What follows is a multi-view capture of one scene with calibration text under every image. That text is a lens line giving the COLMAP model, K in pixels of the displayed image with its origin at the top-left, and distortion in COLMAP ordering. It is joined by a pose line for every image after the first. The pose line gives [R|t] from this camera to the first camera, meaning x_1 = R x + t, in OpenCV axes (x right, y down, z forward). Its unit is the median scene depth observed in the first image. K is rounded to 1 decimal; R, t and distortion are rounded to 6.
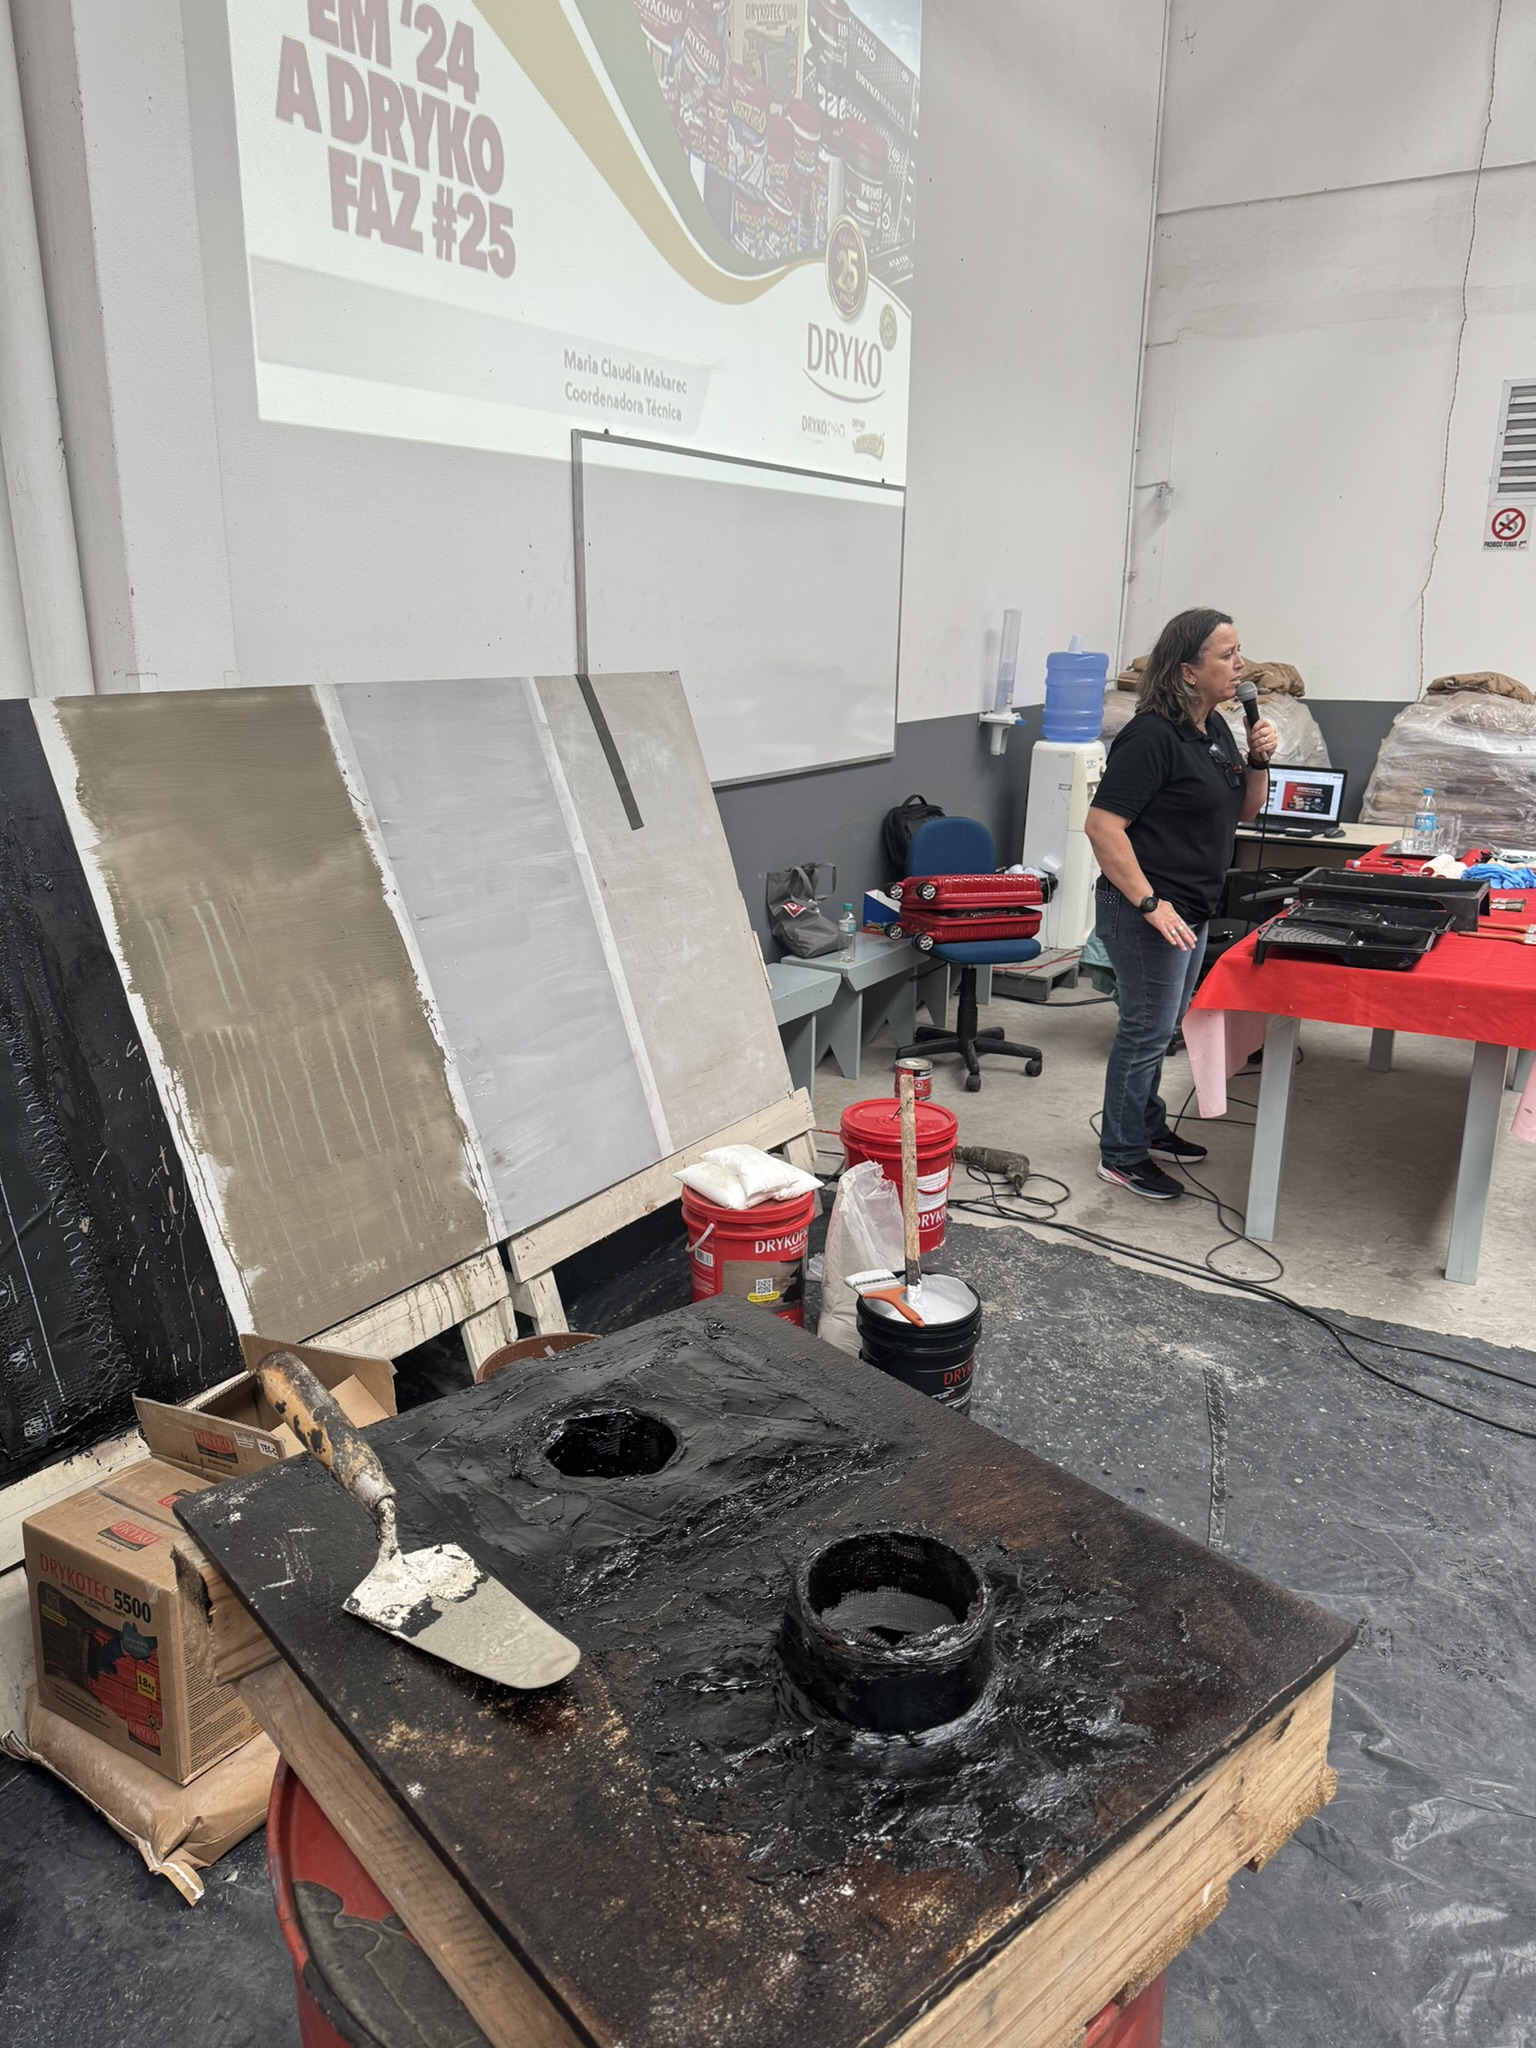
lens RADIAL K [[1491.4, 0, 751.3], [0, 1491.4, 1033.8], [0, 0, 1]] dist [0.008110, -0.020893]
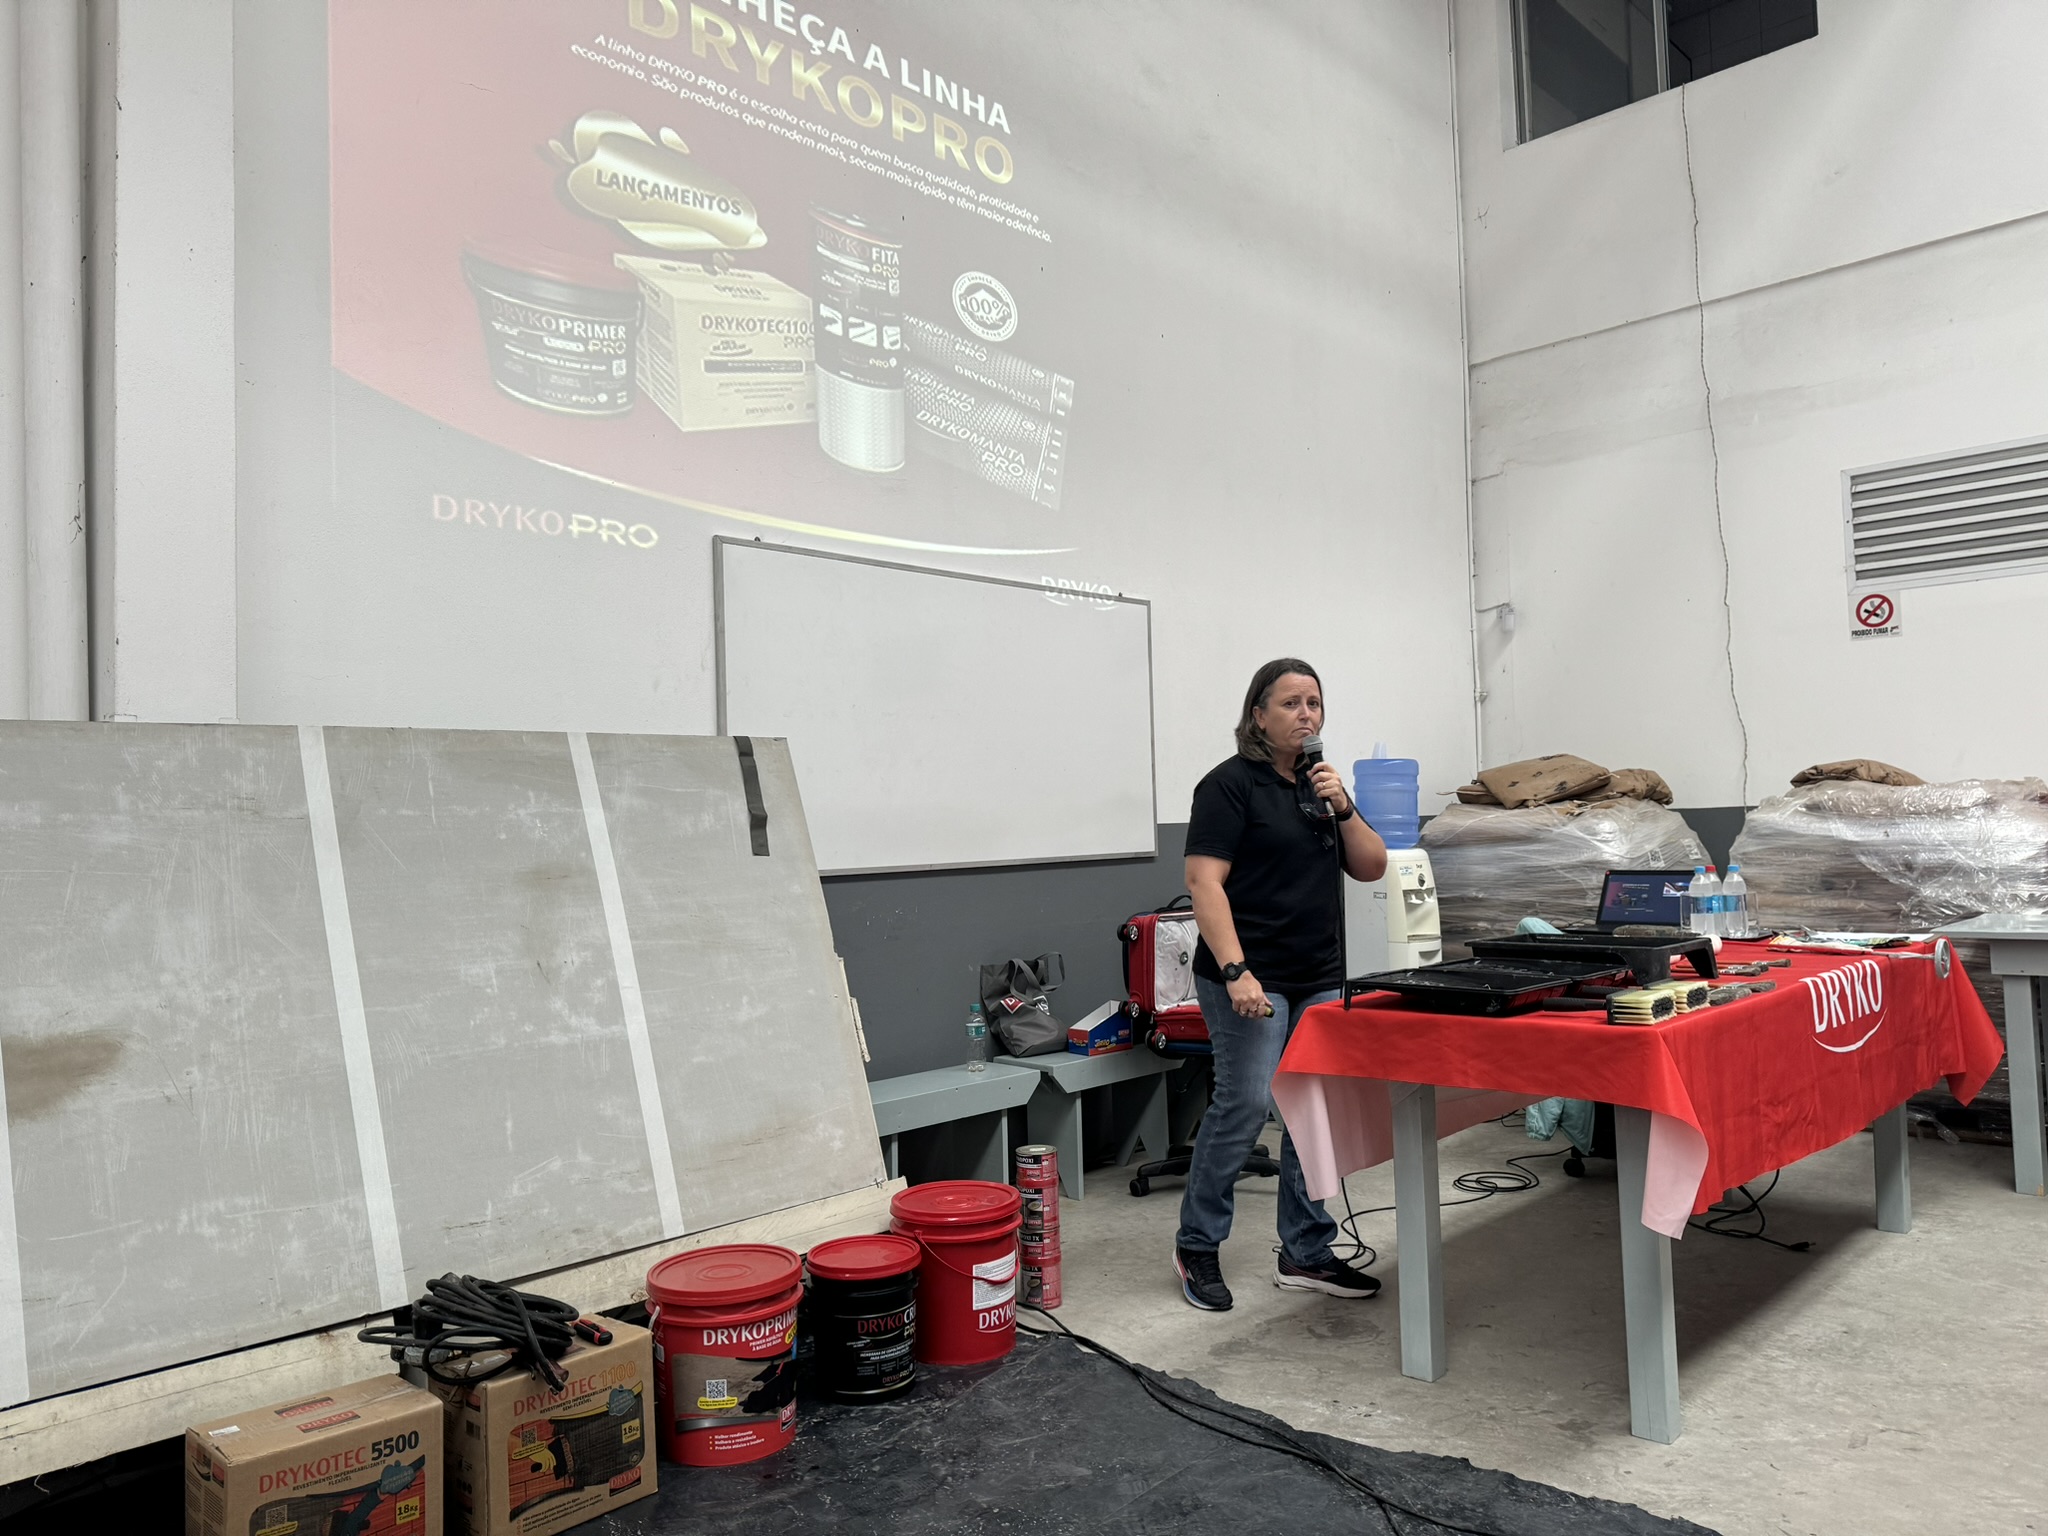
lens RADIAL K [[1440.3, 0, 1018.9], [0, 1440.3, 767.4], [0, 0, 1]] dist [0.067682, -0.080437]
pose [[0.978285, -0.042672, -0.202826, 0.188790], [-0.020872, 0.953320, -0.301240, 0.040786], [0.206213, 0.298932, 0.931727, 0.081249]]
